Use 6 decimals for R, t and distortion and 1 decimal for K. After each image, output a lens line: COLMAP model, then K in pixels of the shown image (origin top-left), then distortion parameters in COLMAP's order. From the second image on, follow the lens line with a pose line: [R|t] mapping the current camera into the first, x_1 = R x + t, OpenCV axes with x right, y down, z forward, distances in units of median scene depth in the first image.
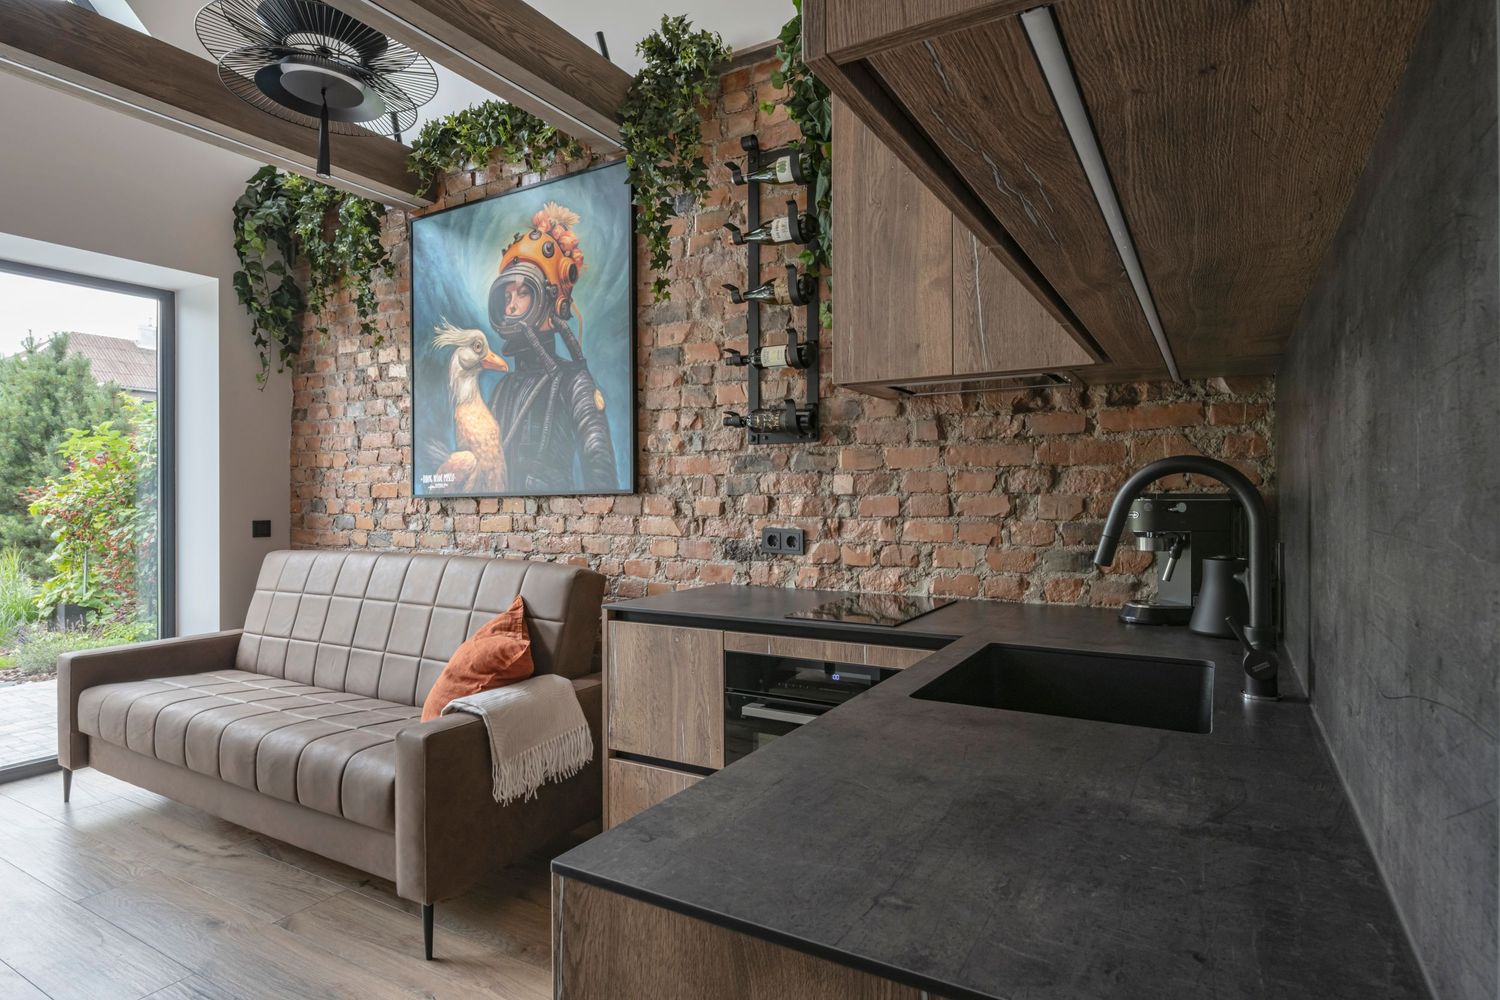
lens RADIAL K [[805.9, 0, 750.0], [0, 805.9, 500.0], [0, 0, 1]] dist [-0.000216, -0.000067]
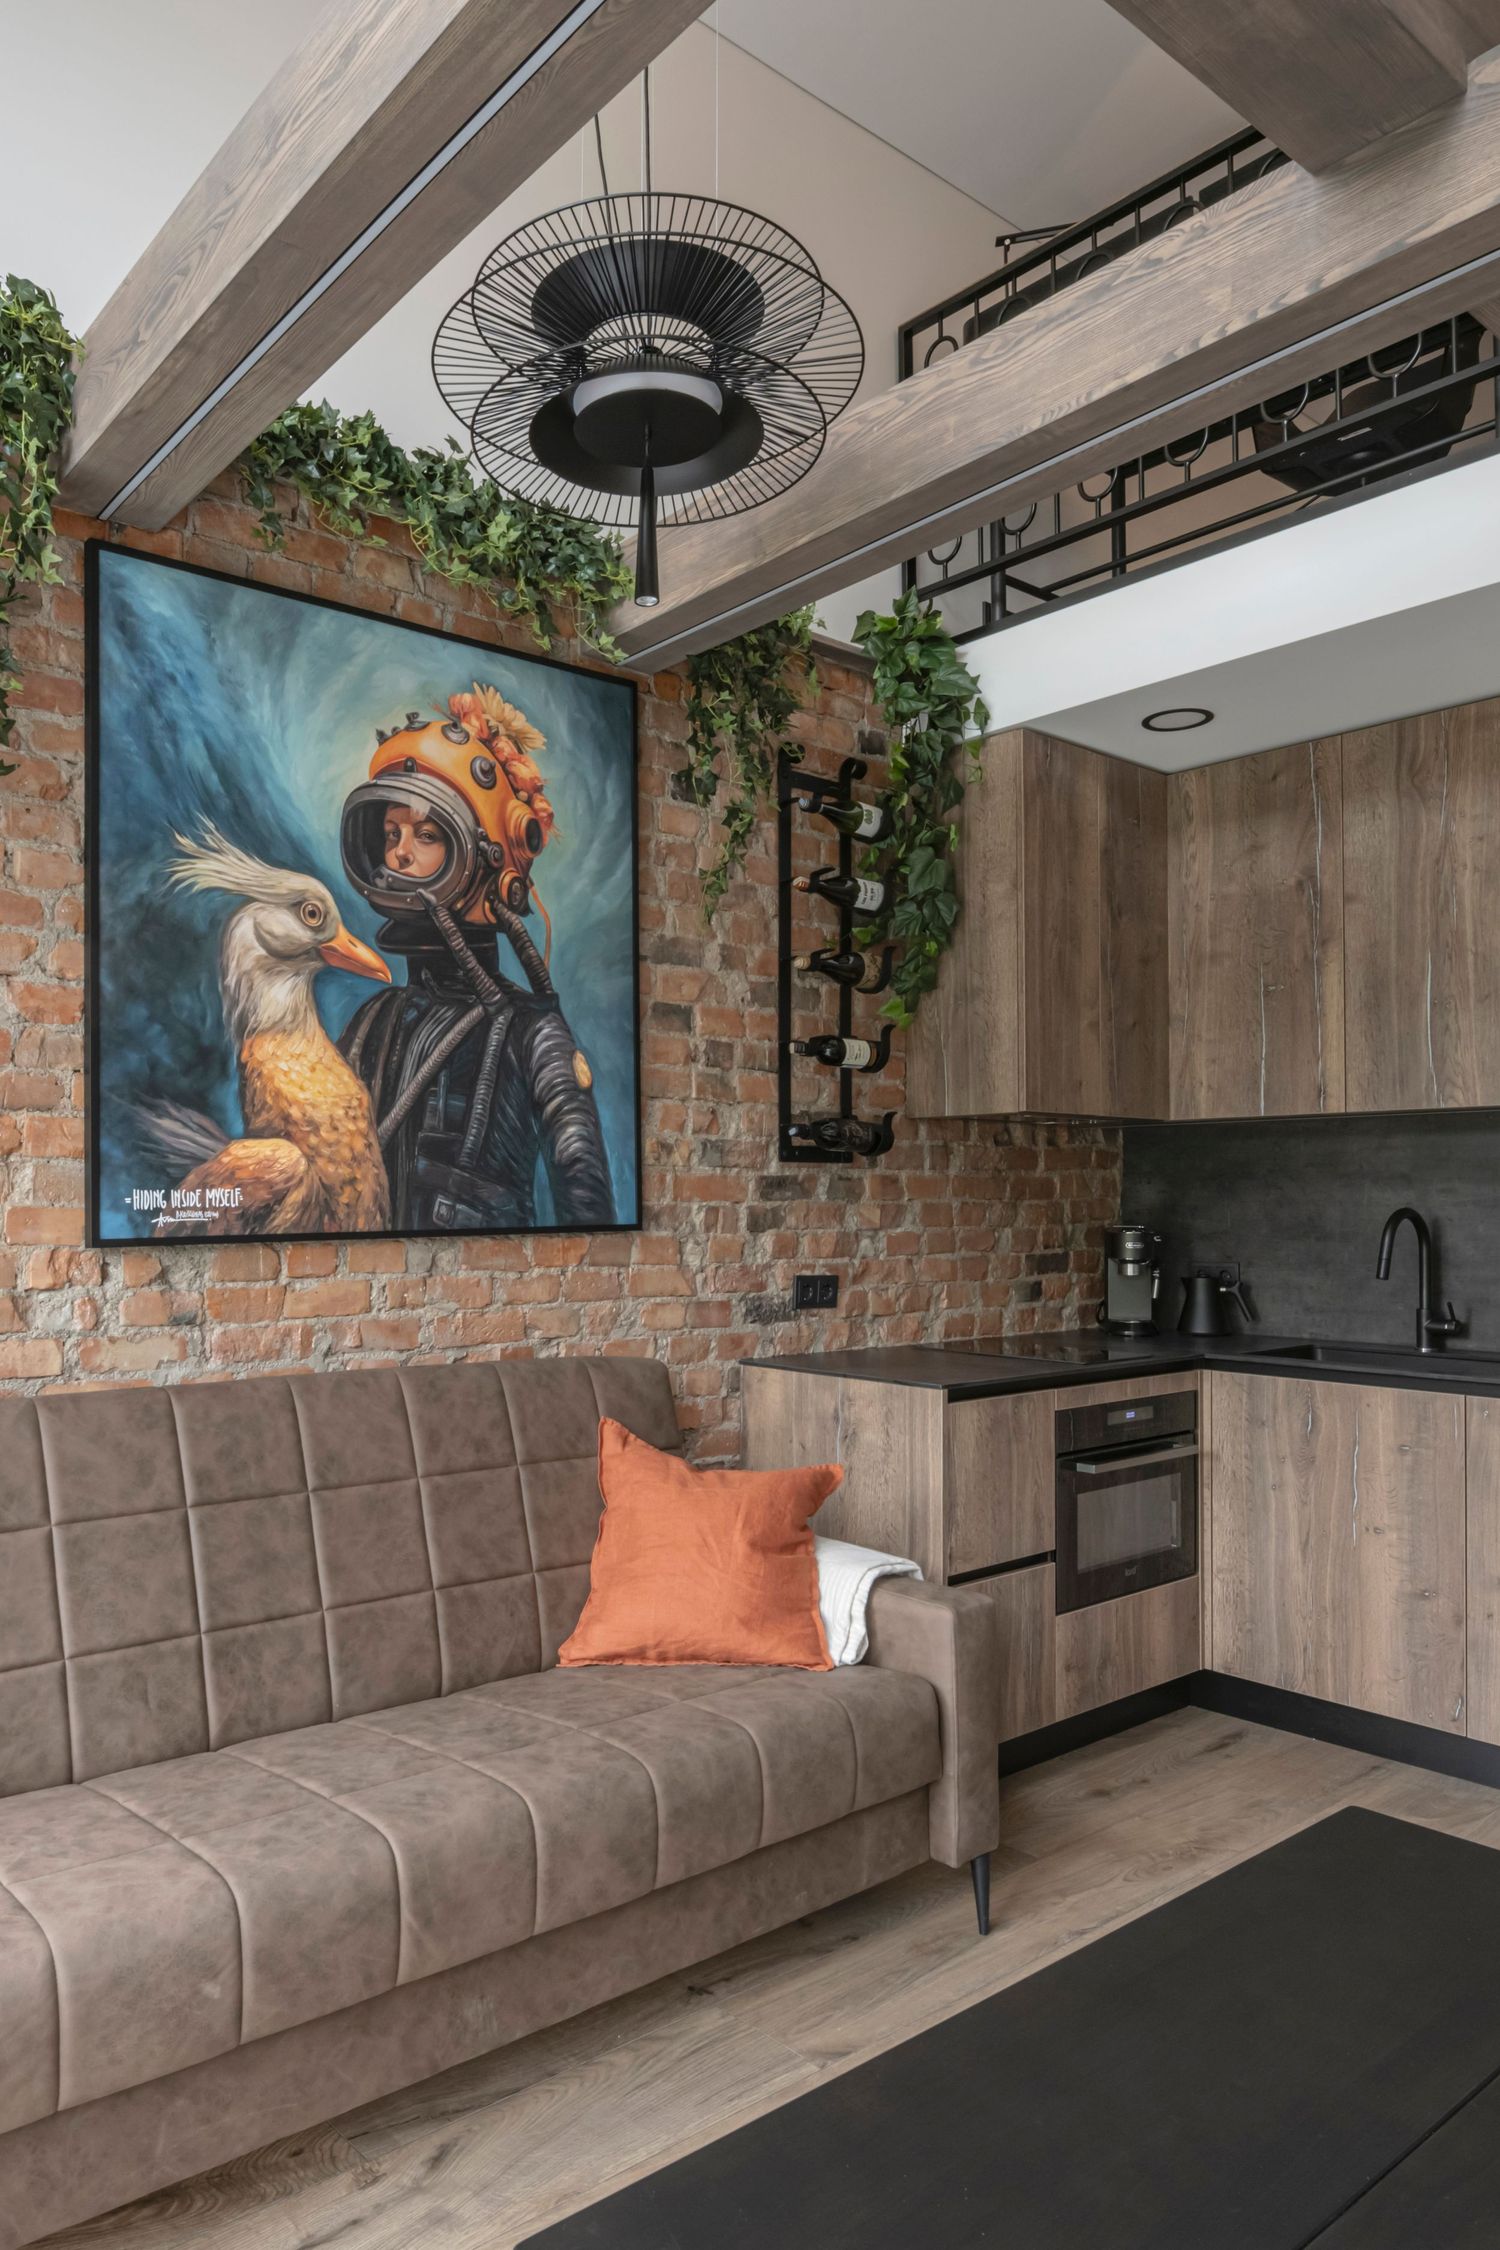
lens RADIAL K [[1493.8, 0, 659.0], [0, 1493.8, 1176.1], [0, 0, 1]] dist [-0.006242, -0.000968]
pose [[0.346150, 0.018499, 0.937997, -1.129923], [0.002562, 0.999783, -0.020663, -0.024287], [-0.938176, 0.009556, 0.346027, 0.553919]]
